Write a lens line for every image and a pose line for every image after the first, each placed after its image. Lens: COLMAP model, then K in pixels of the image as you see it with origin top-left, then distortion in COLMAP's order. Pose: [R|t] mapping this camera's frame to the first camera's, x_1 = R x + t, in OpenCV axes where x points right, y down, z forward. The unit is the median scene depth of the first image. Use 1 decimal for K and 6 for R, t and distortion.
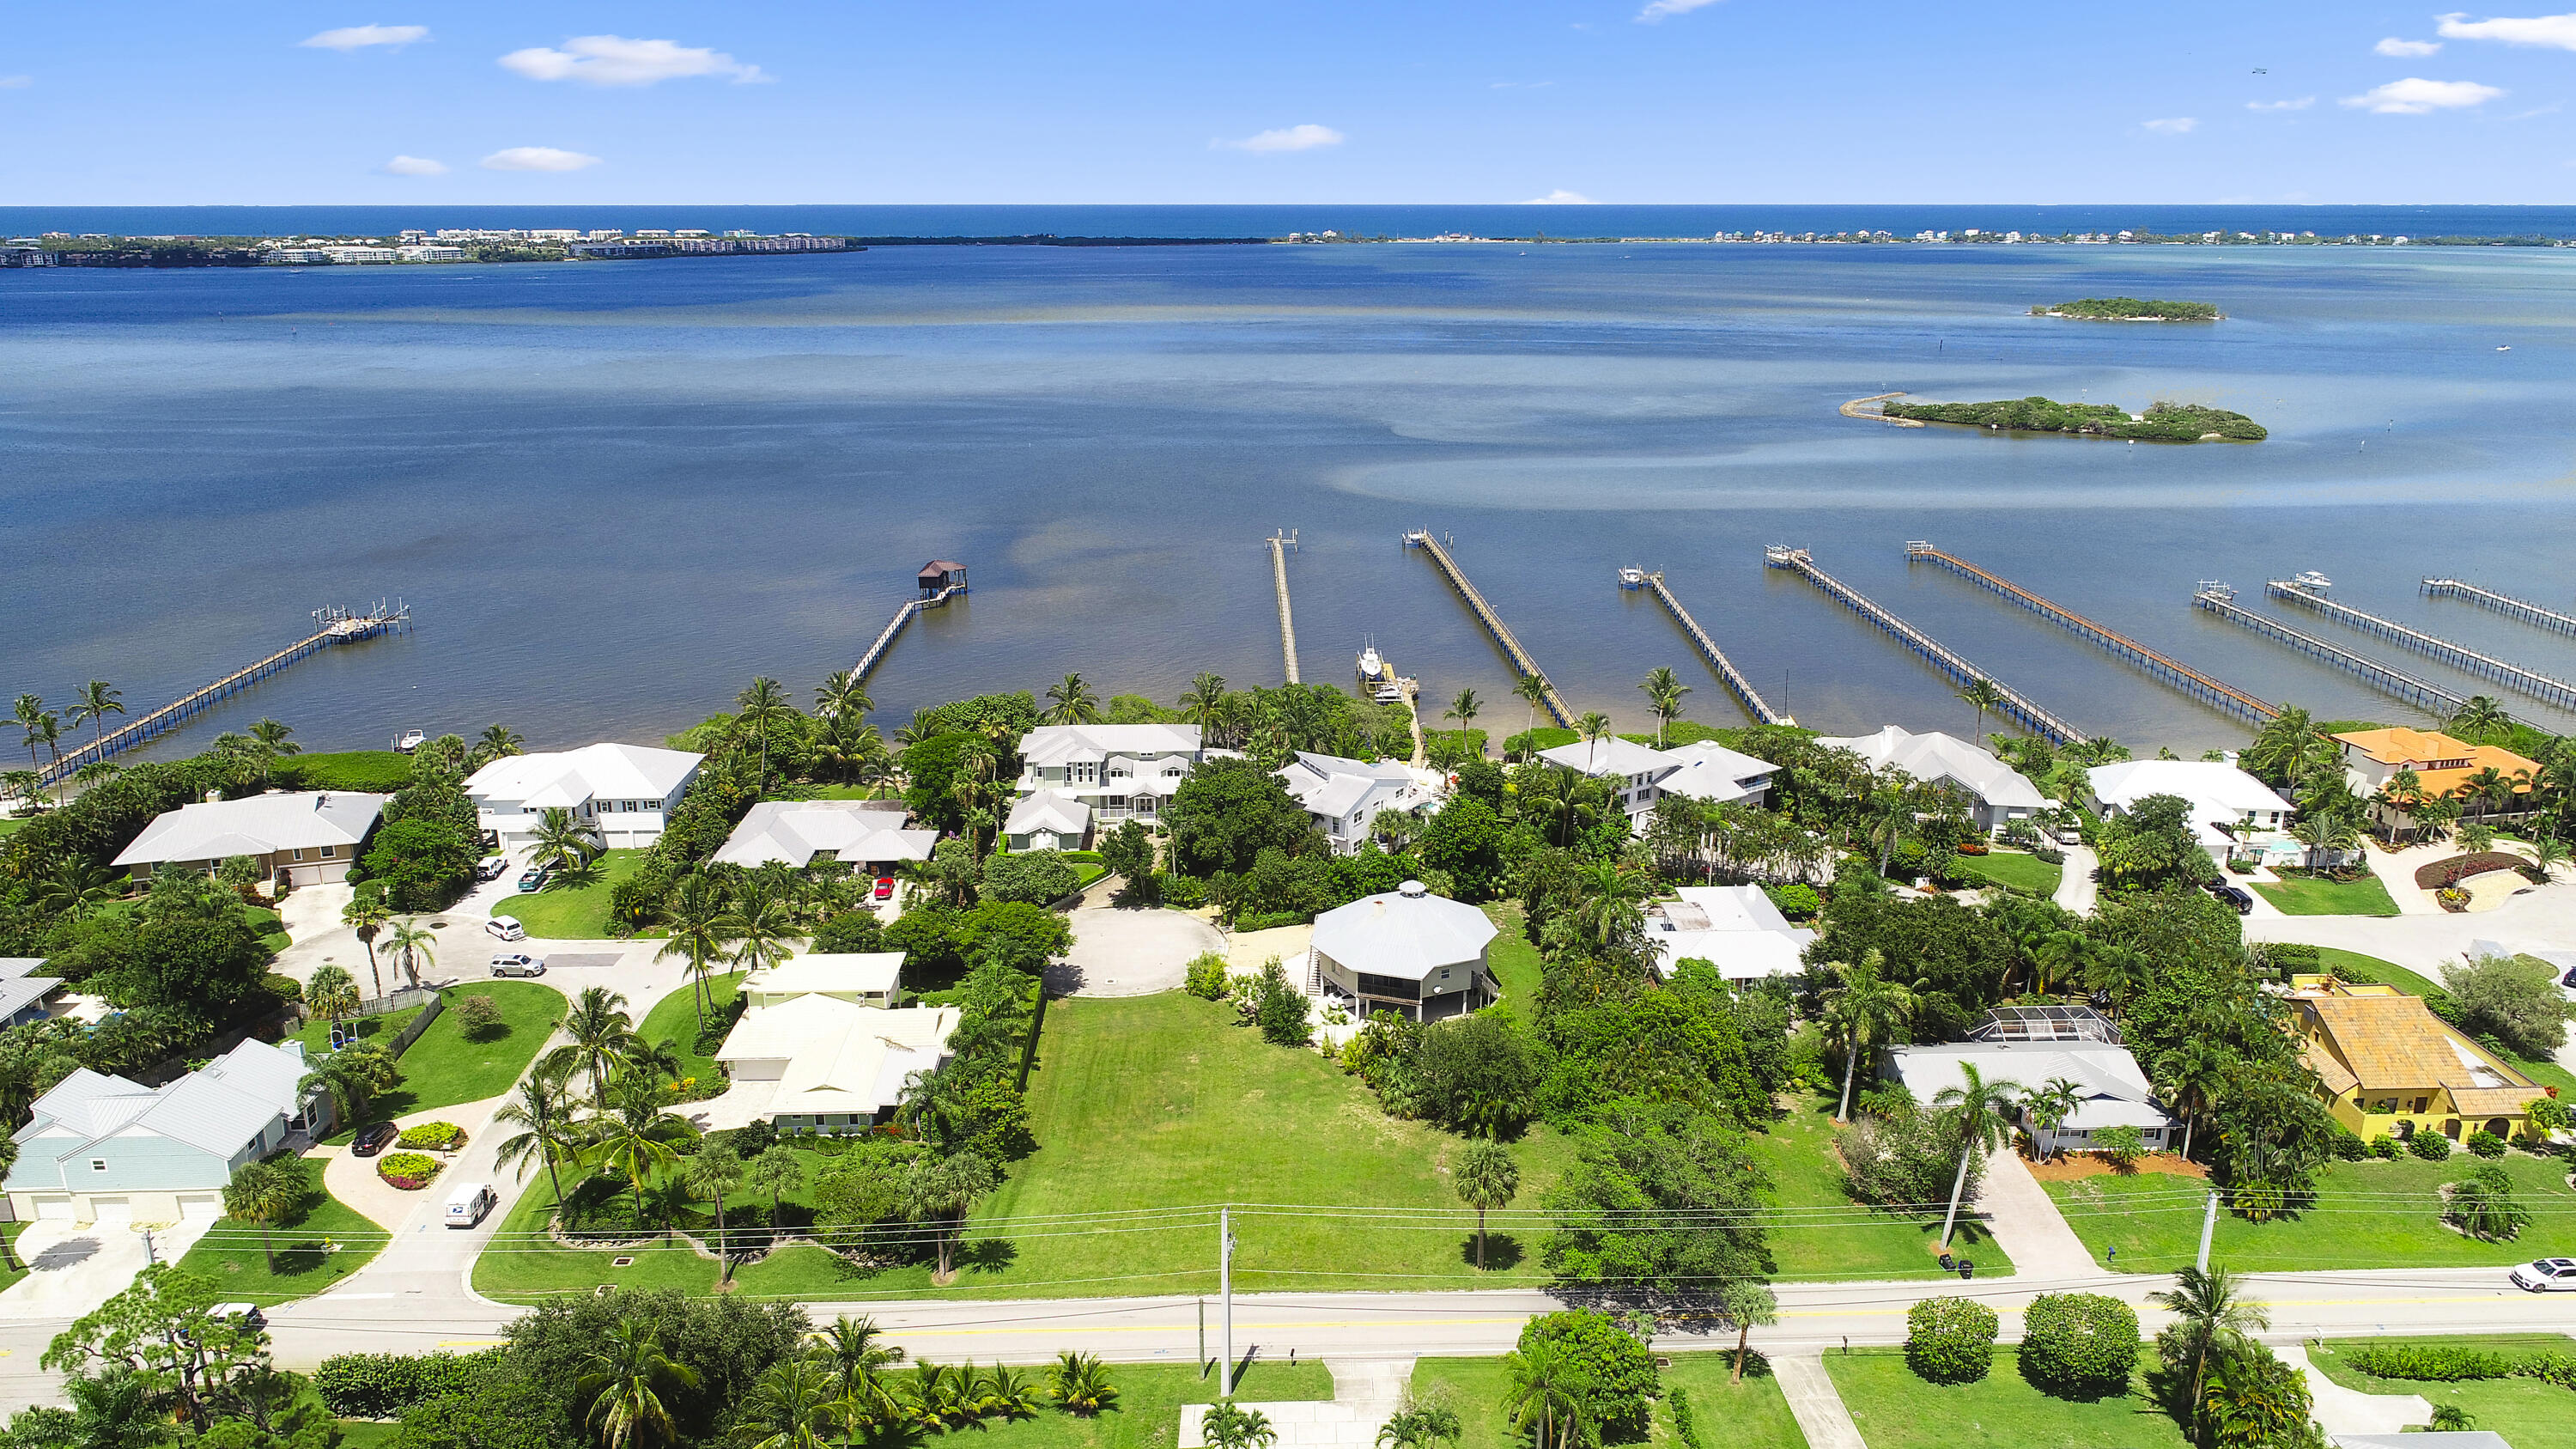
lens RADIAL K [[1742.7, 0, 1295.7], [0, 1742.7, 723.7], [0, 0, 1]] dist [-0.002007, 0.003545]
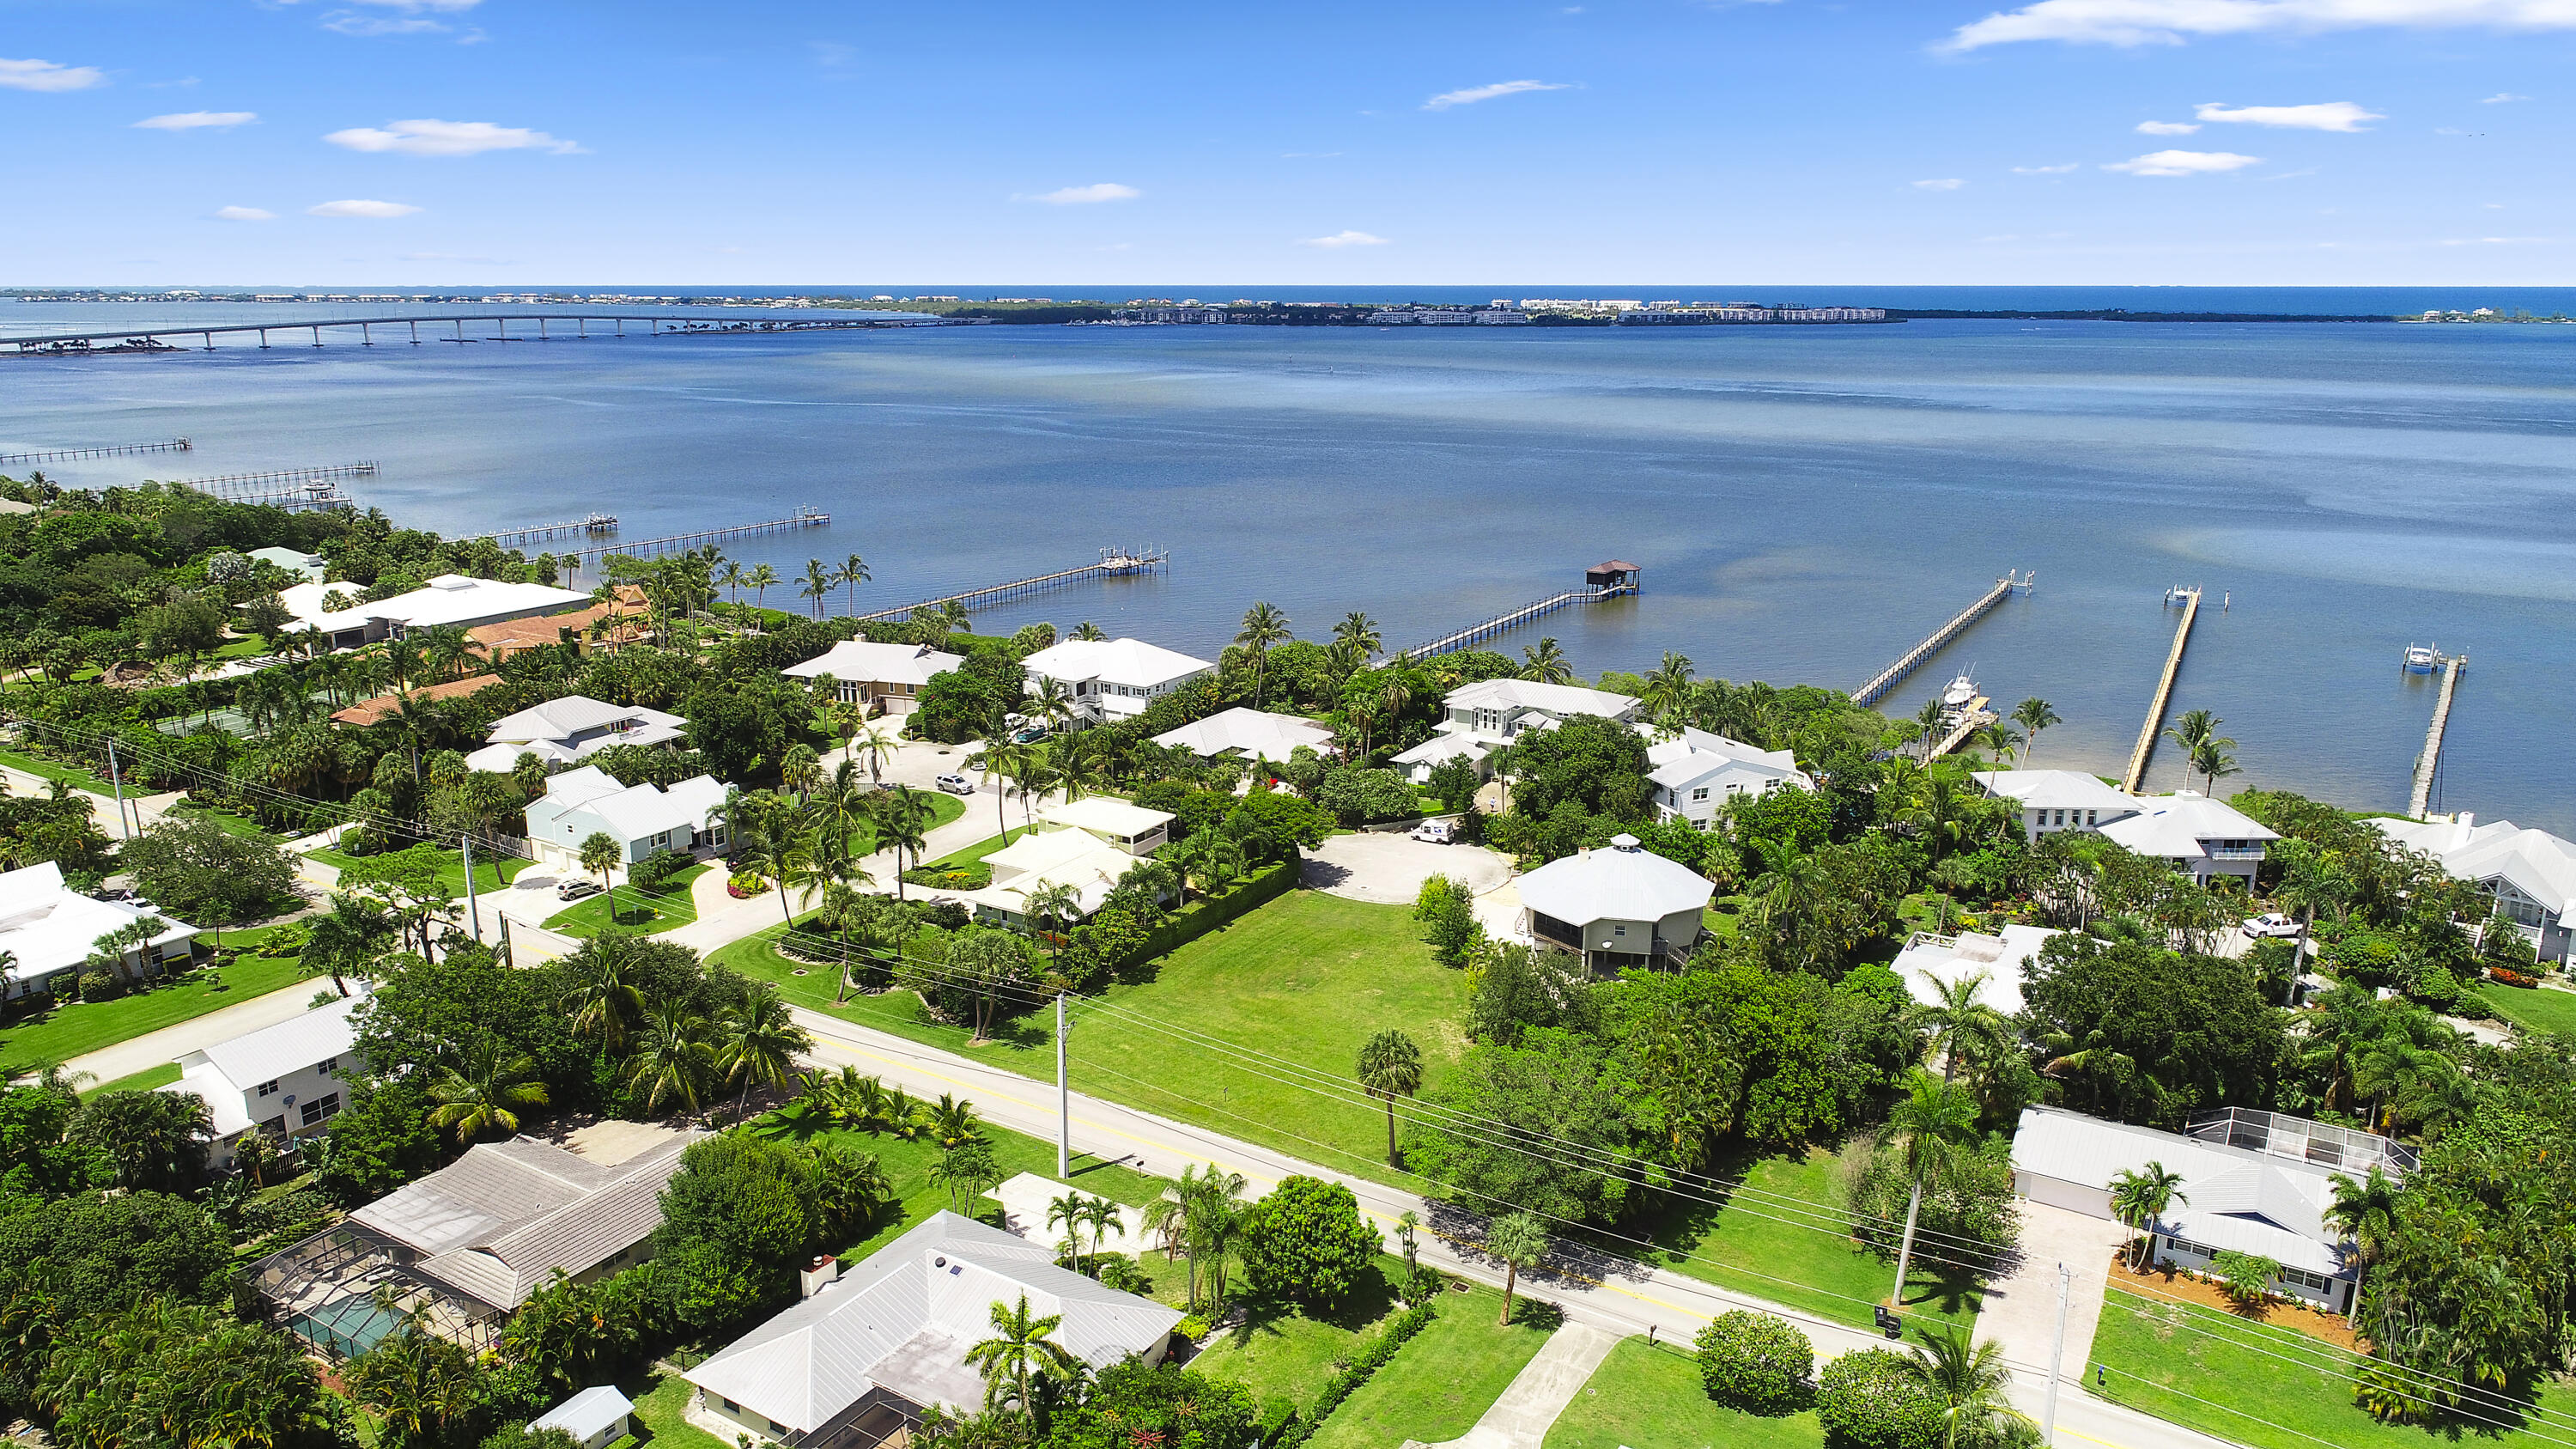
lens RADIAL K [[1742.7, 0, 1295.7], [0, 1742.7, 723.7], [0, 0, 1]] dist [-0.002007, 0.003545]
pose [[0.830892, 0.137708, -0.539124, 0.346062], [-0.161006, 0.986946, 0.003955, 0.046304], [0.532631, 0.083516, 0.842217, 0.083251]]
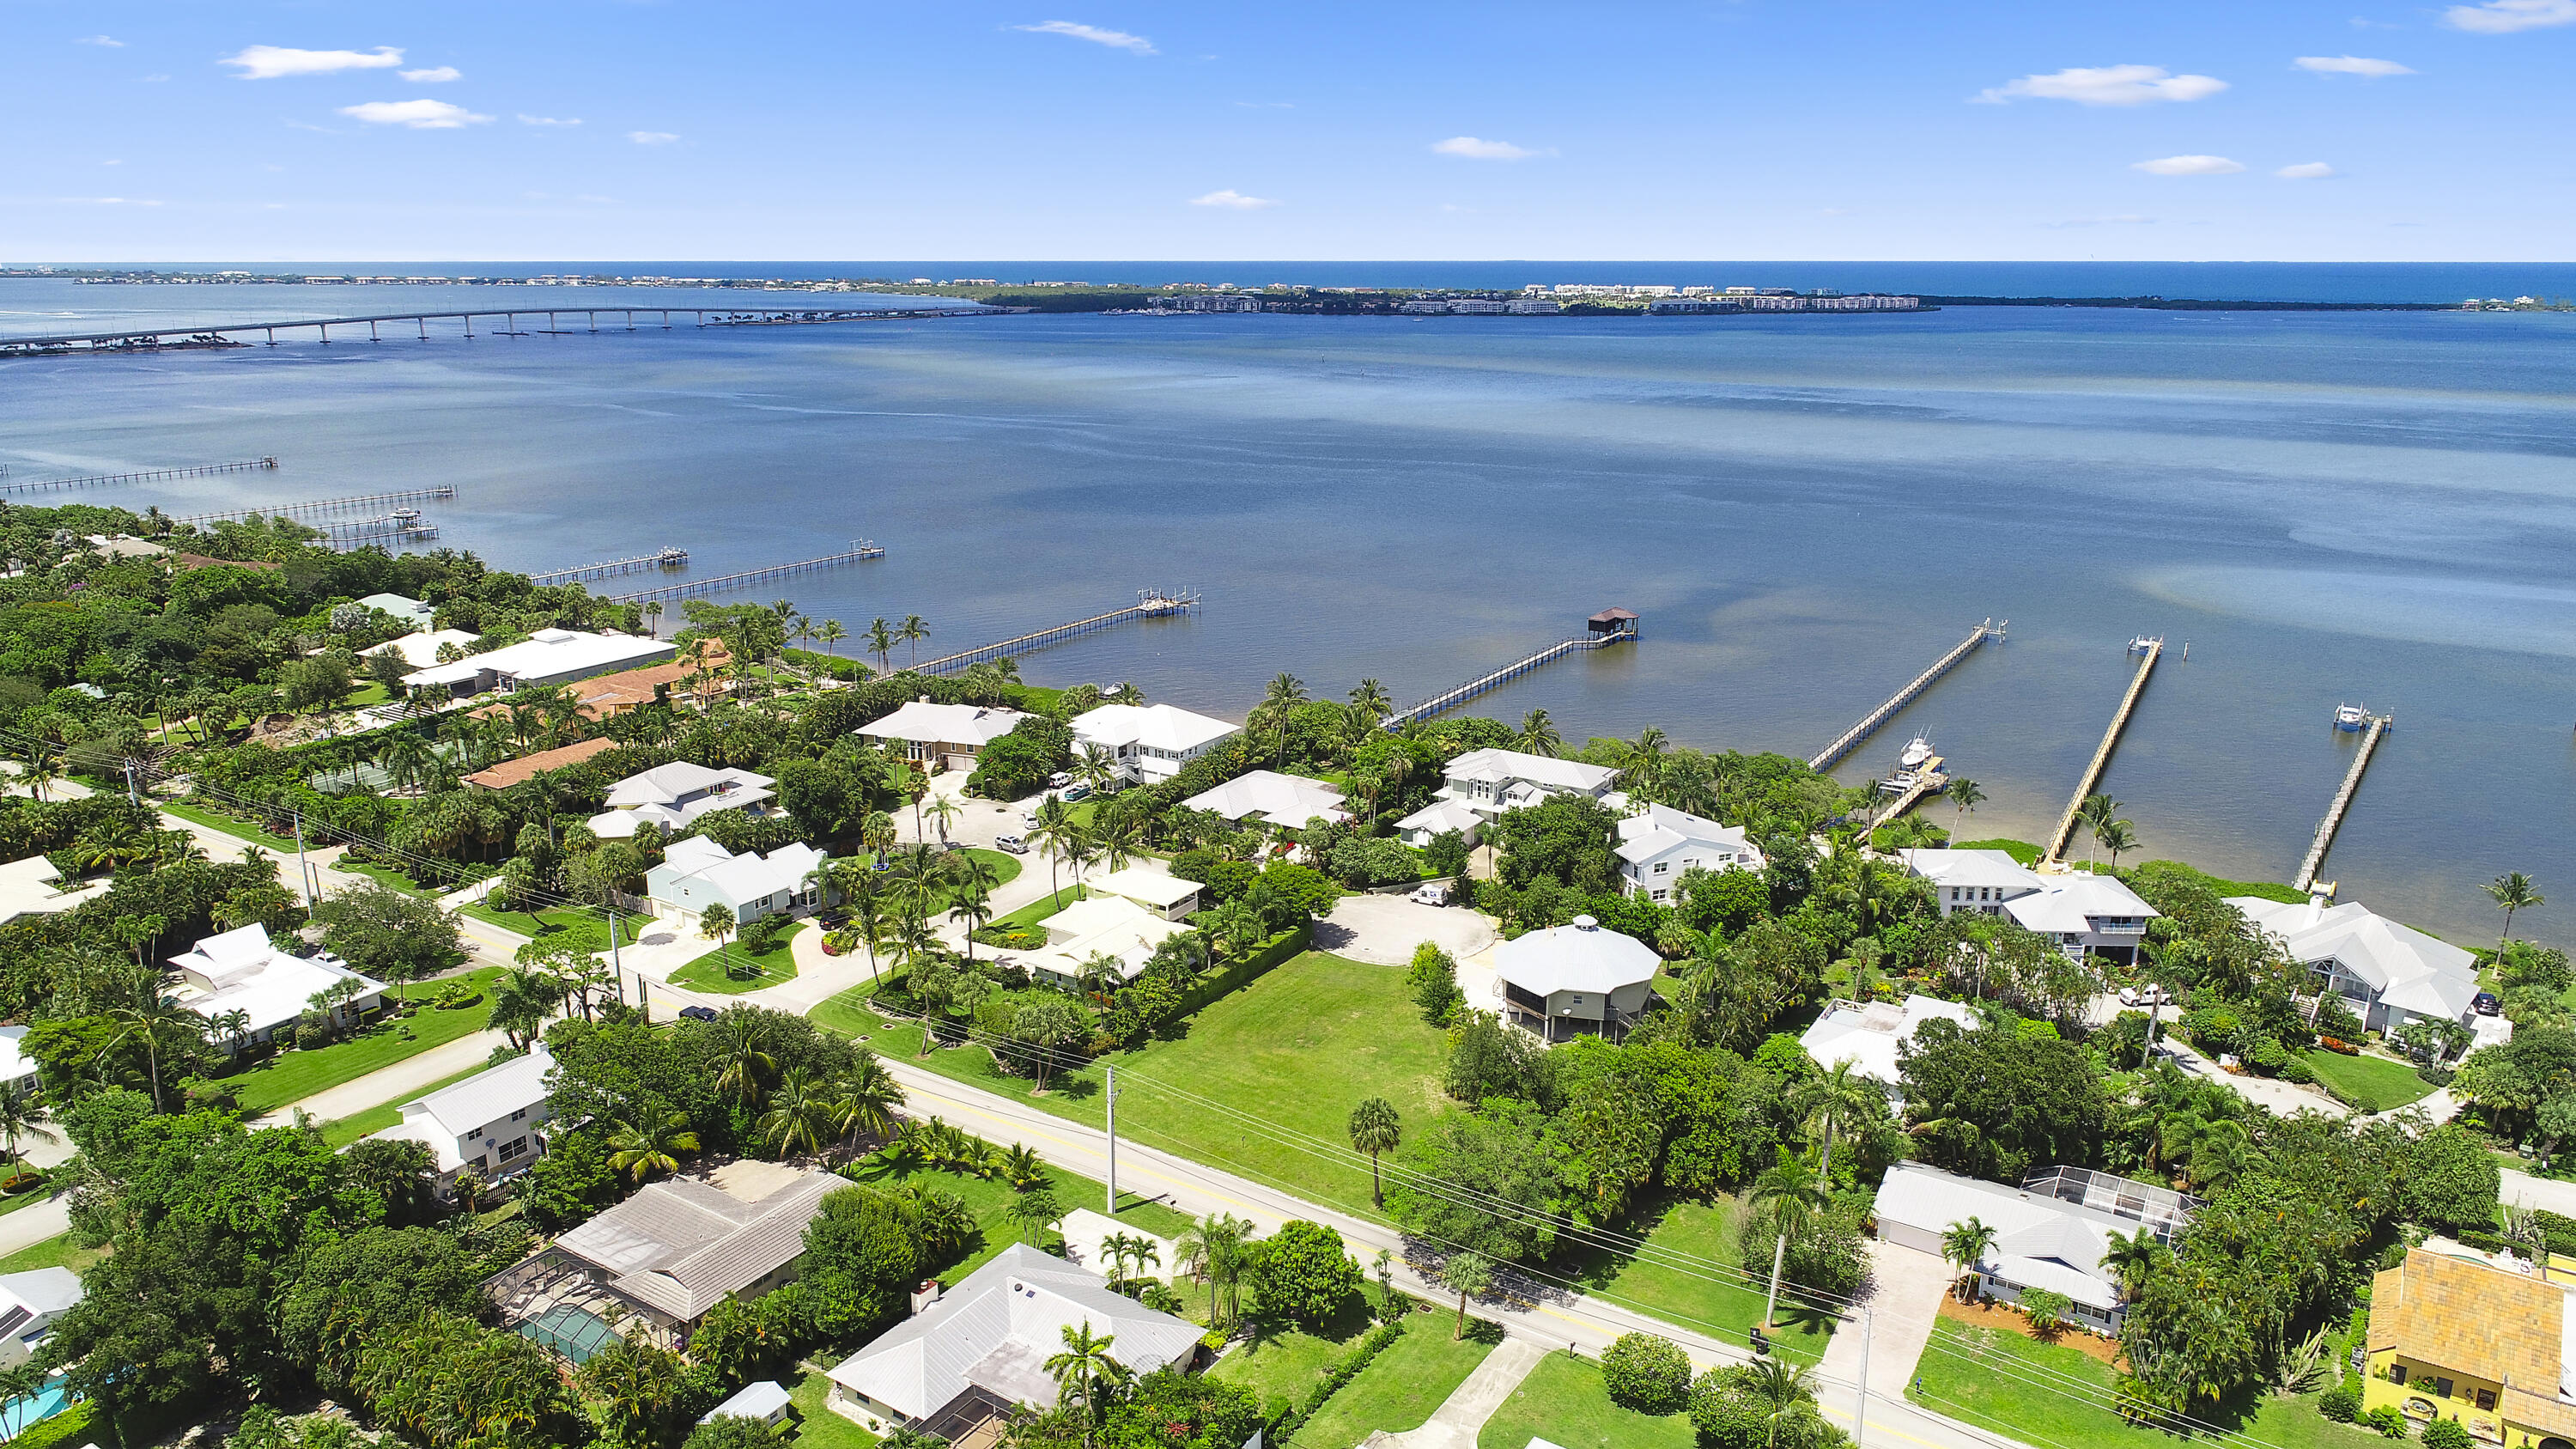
lens RADIAL K [[1742.7, 0, 1295.7], [0, 1742.7, 723.7], [0, 0, 1]] dist [-0.002007, 0.003545]
pose [[0.819473, 0.149639, -0.553238, 0.423318], [-0.165819, 0.985931, 0.021058, -0.019388], [0.548606, 0.074481, 0.832757, -0.034008]]
